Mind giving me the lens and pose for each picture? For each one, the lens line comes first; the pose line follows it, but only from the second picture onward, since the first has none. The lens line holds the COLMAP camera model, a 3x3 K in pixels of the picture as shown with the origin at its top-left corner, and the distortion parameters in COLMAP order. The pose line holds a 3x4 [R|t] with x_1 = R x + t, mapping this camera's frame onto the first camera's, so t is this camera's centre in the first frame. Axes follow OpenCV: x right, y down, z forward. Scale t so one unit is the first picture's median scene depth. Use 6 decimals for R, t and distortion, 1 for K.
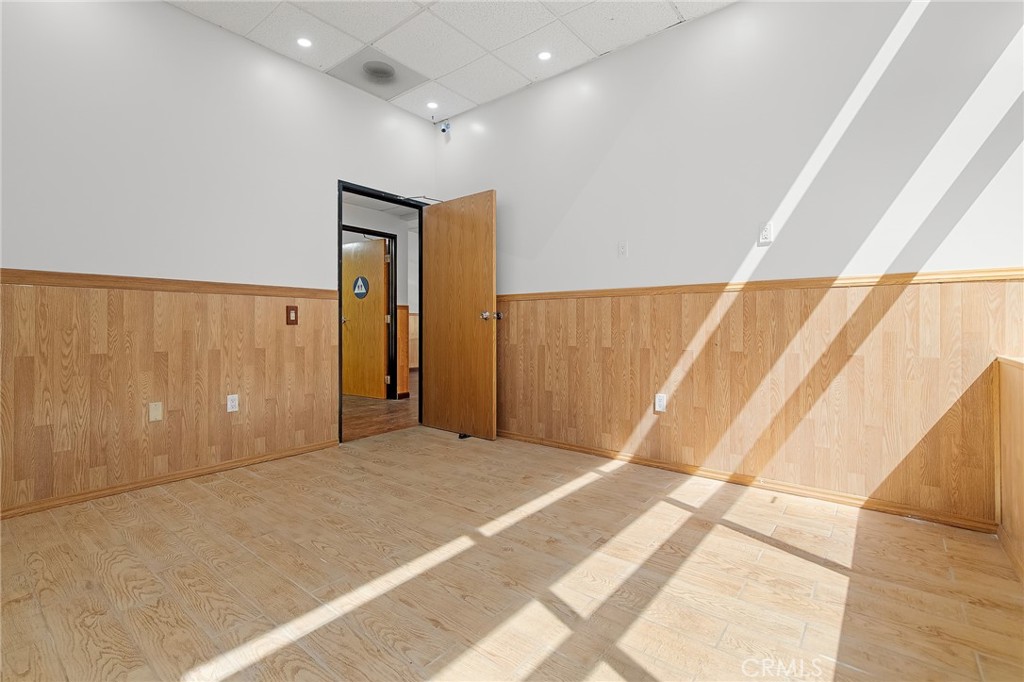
lens RADIAL K [[466.4, 0, 512.0], [0, 466.4, 327.8], [0, 0, 1]] dist [0.009914, -0.000882]
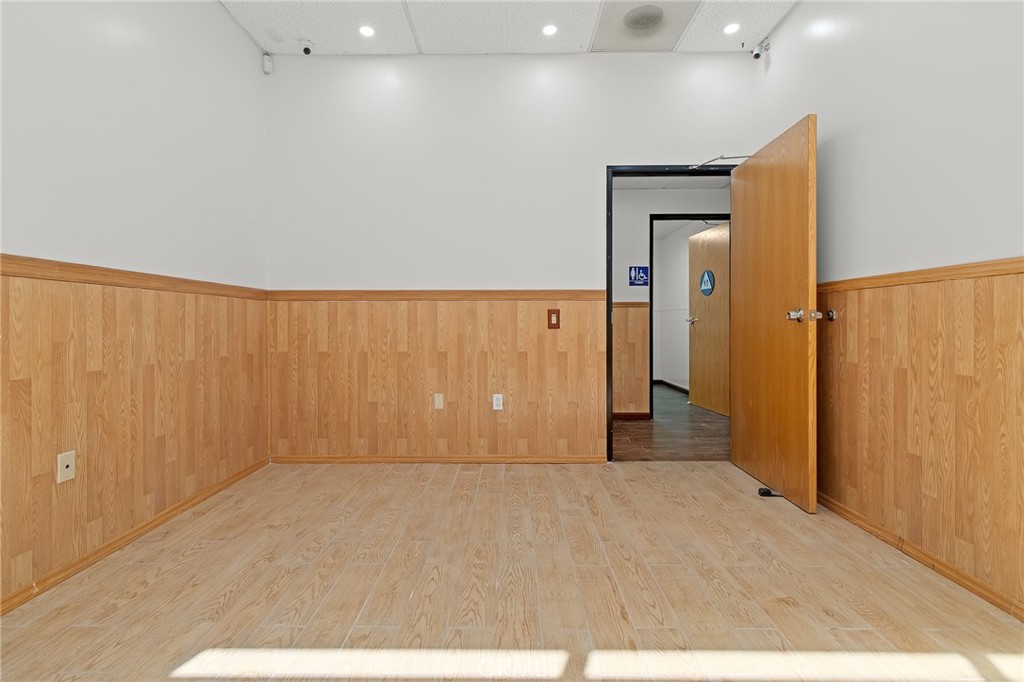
lens RADIAL K [[466.4, 0, 512.0], [0, 466.4, 327.8], [0, 0, 1]] dist [0.009914, -0.000882]
pose [[0.618163, 0.006200, -0.786025, 0.240178], [-0.002801, 0.999980, 0.005685, -0.013601], [0.786045, -0.001312, 0.618168, 0.338290]]
